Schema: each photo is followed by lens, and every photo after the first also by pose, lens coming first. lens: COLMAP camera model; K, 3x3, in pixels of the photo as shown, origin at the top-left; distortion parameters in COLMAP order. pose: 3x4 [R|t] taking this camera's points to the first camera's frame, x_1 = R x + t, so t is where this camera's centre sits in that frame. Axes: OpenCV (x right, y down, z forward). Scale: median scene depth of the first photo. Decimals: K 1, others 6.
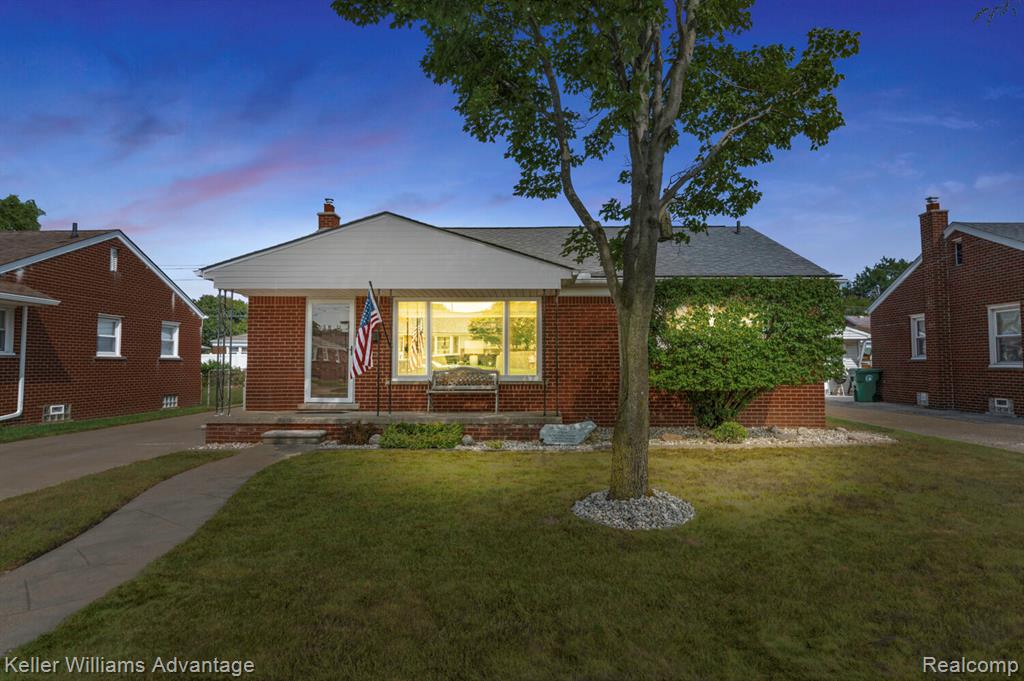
lens RADIAL K [[628.6, 0, 512.0], [0, 628.6, 340.5], [0, 0, 1]] dist [-0.001536, -0.000427]
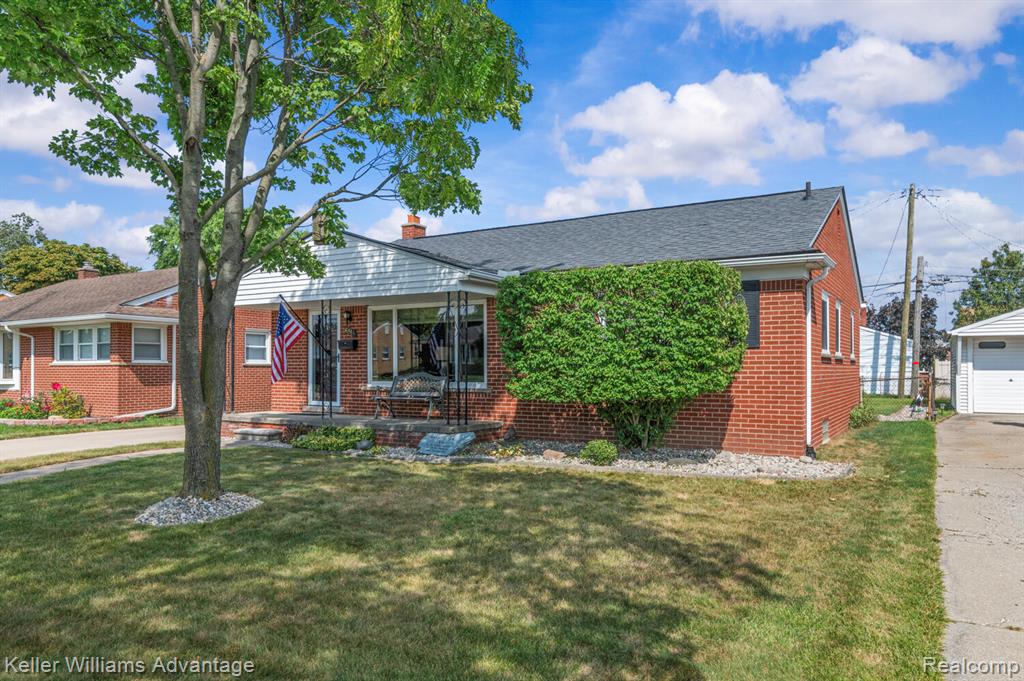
lens RADIAL K [[681.5, 0, 512.0], [0, 681.5, 376.4], [0, 0, 1]] dist [0.000016, -0.000013]
pose [[0.874598, 0.006083, -0.484810, 0.572559], [0.016662, 0.998954, 0.042594, 0.002810], [0.484562, -0.045330, 0.873582, 0.125509]]
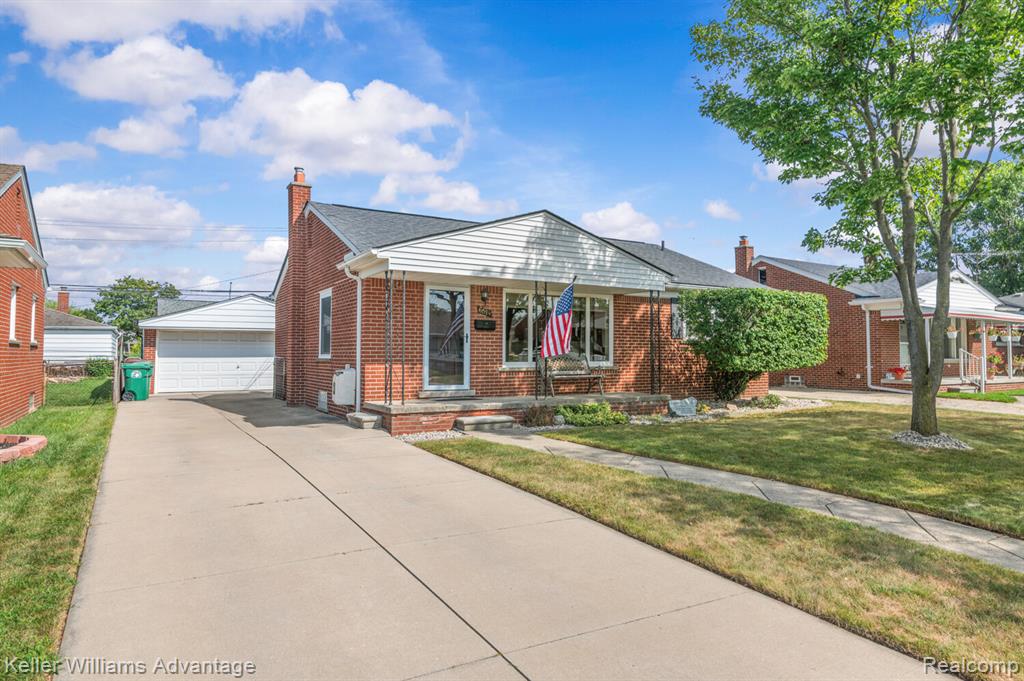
lens RADIAL K [[628.6, 0, 512.0], [0, 628.6, 340.5], [0, 0, 1]] dist [-0.001536, -0.000427]
pose [[0.846308, 0.013539, 0.532522, -0.739545], [-0.021685, 0.999724, 0.009046, 0.008957], [-0.532253, -0.019203, 0.846368, 0.100635]]
